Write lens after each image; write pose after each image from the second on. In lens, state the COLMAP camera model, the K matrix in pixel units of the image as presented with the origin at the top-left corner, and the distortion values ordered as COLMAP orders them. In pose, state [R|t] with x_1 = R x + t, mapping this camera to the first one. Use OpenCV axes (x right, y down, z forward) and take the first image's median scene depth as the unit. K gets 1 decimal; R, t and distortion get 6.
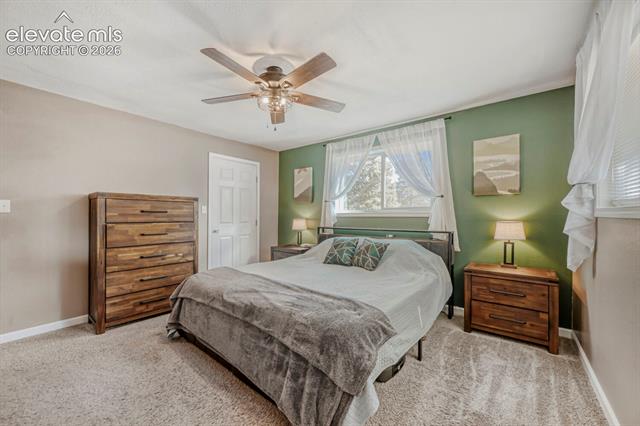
lens RADIAL K [[252.0, 0, 318.4], [0, 252.0, 213.5], [0, 0, 1]] dist [-0.011859, 0.001689]
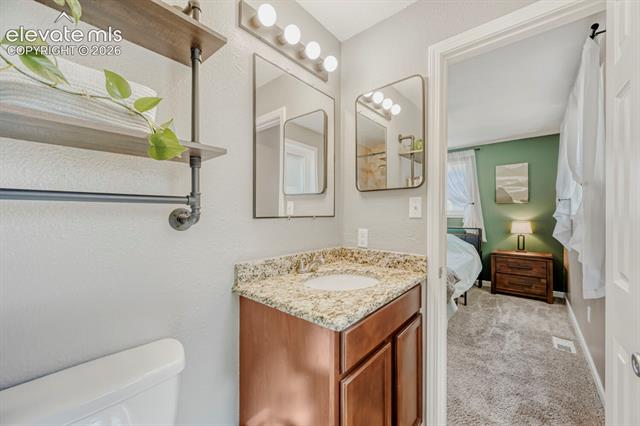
lens RADIAL K [[252.0, 0, 319.0], [0, 252.0, 210.6], [0, 0, 1]] dist [-0.011859, 0.001689]
pose [[0.999457, 0.000337, -0.032949, -0.396849], [-0.000635, 0.999959, -0.009030, -0.017413], [0.032945, 0.009046, 0.999416, -0.536640]]
